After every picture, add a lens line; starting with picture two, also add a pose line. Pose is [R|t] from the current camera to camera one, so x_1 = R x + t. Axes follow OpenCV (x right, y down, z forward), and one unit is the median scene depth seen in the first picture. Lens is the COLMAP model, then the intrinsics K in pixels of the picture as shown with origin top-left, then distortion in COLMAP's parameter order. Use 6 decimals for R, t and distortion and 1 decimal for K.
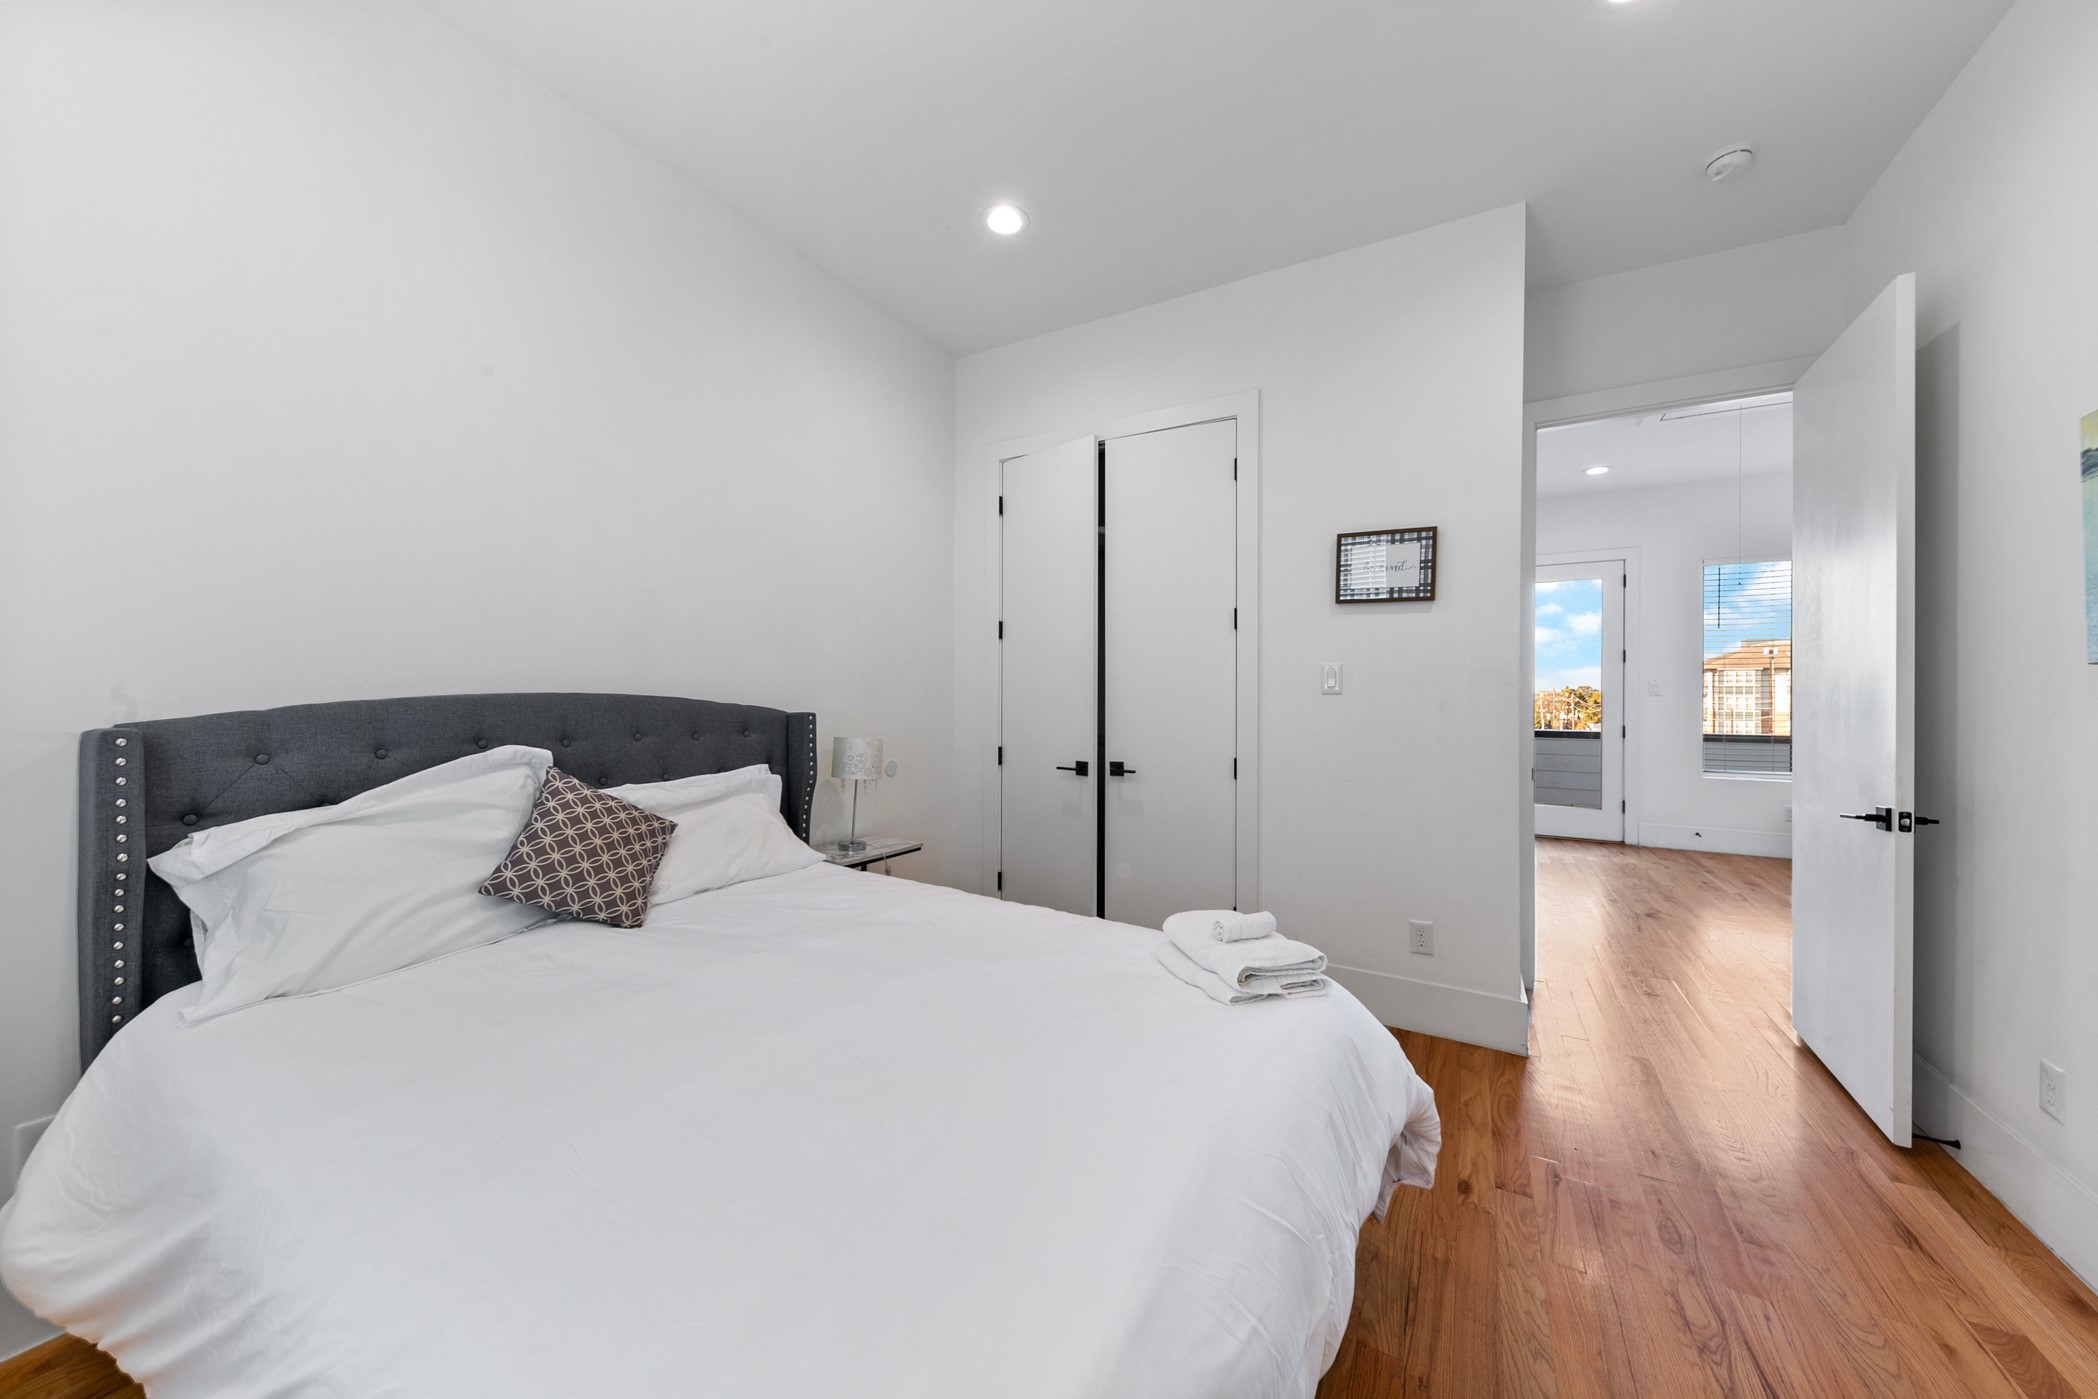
lens RADIAL K [[735.8, 0, 1043.8], [0, 735.8, 675.8], [0, 0, 1]] dist [0.015458, -0.008236]
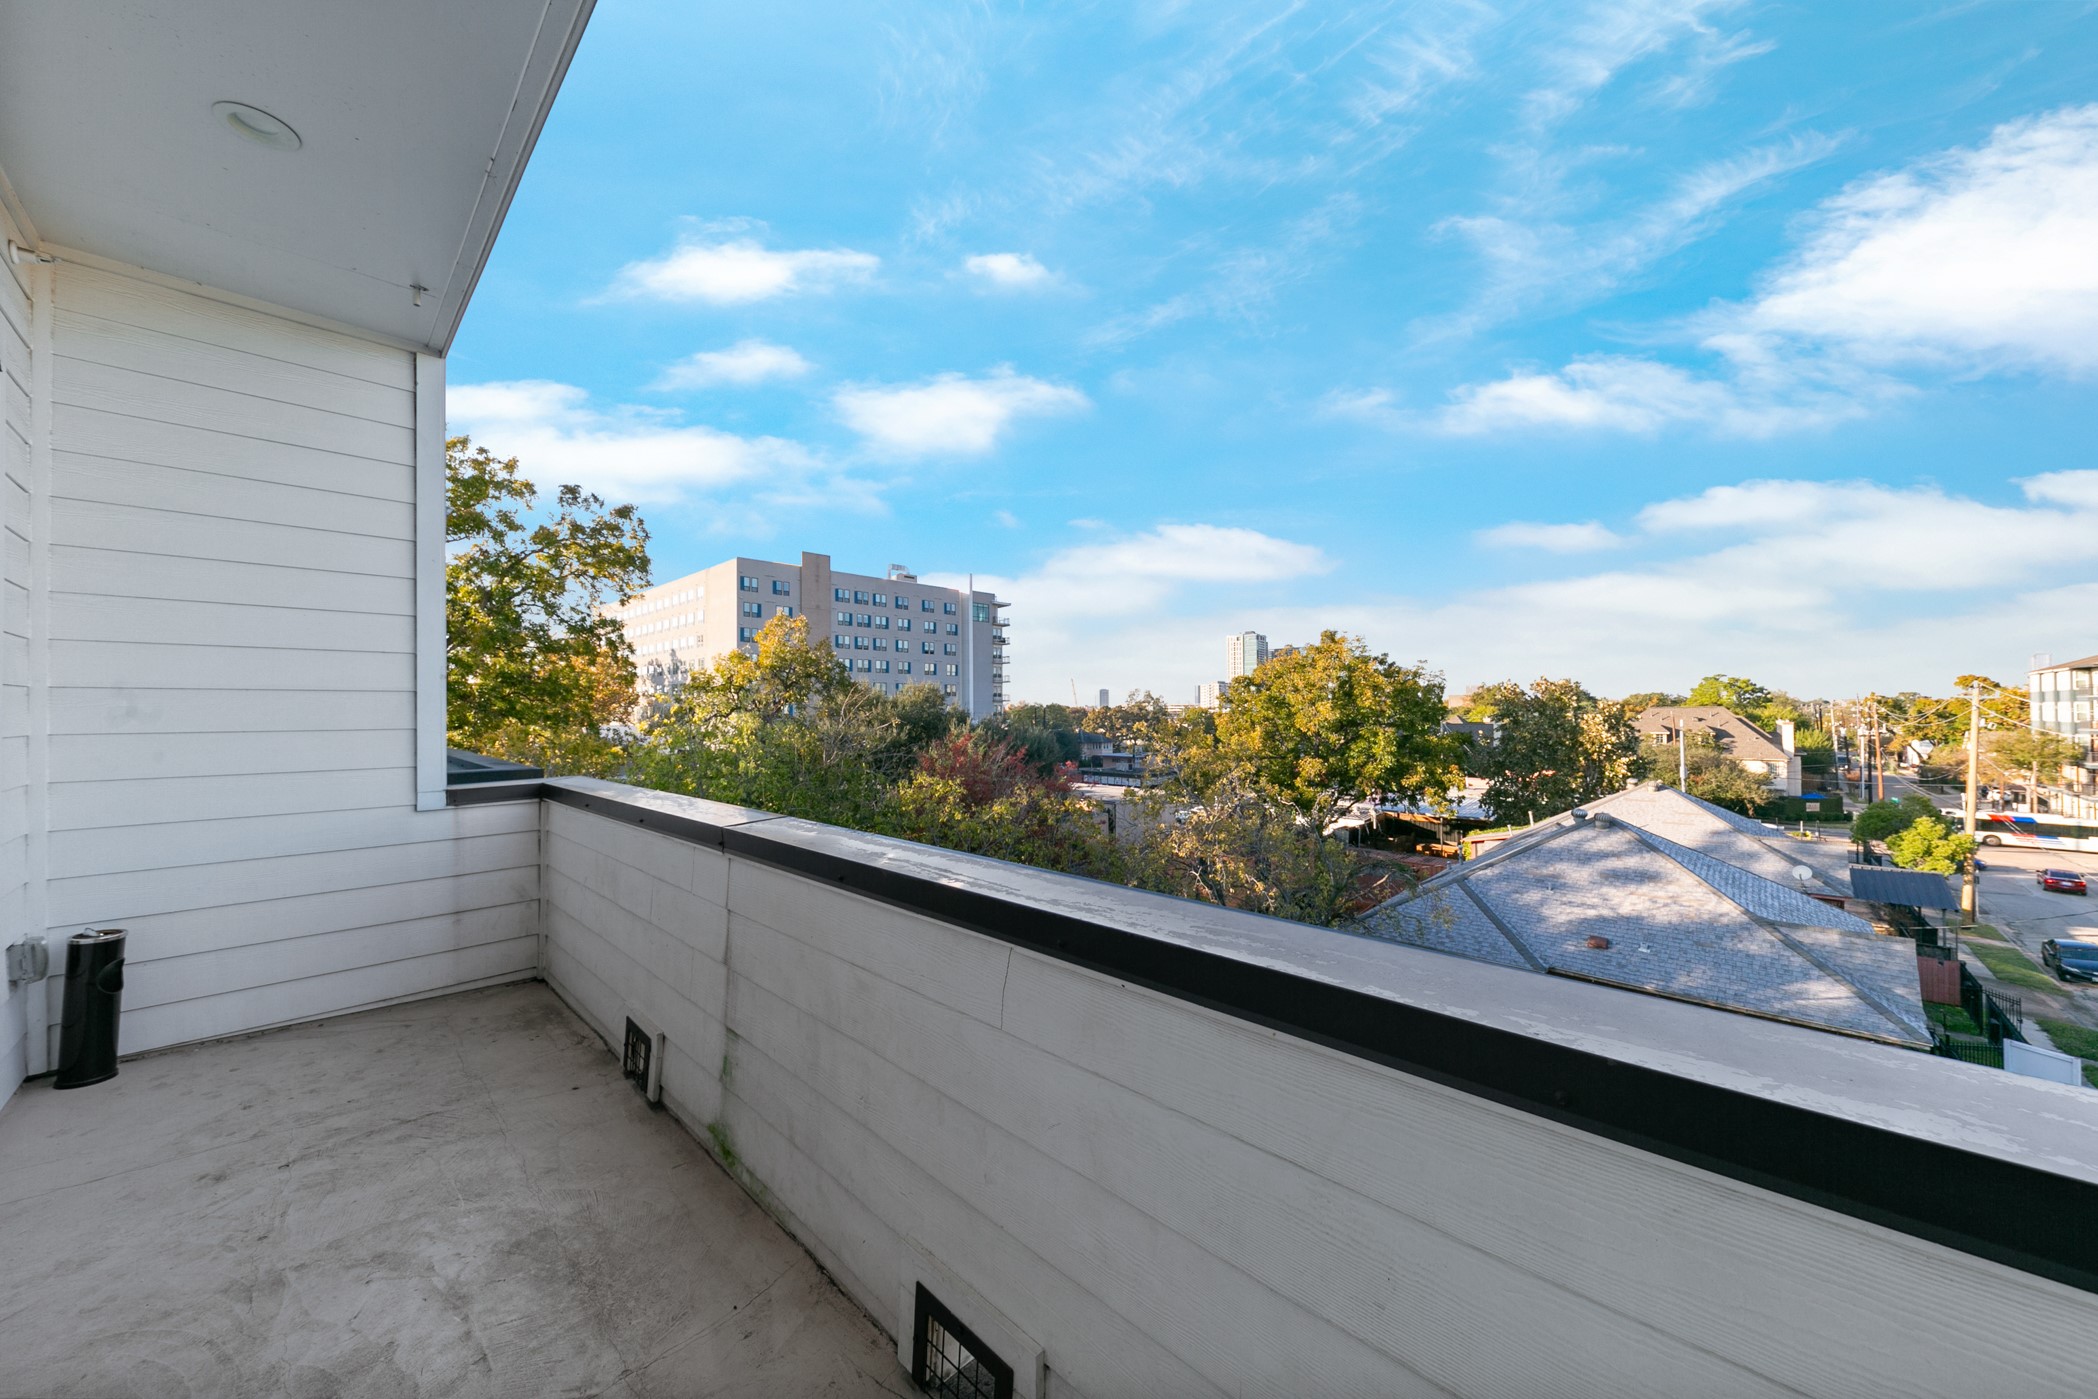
lens RADIAL K [[735.8, 0, 1043.8], [0, 735.8, 675.8], [0, 0, 1]] dist [0.015458, -0.008236]
pose [[0.971474, -0.005500, -0.237080, 0.748759], [0.003183, 0.999943, -0.010157, 0.024858], [0.237123, 0.009113, 0.971437, 0.666533]]
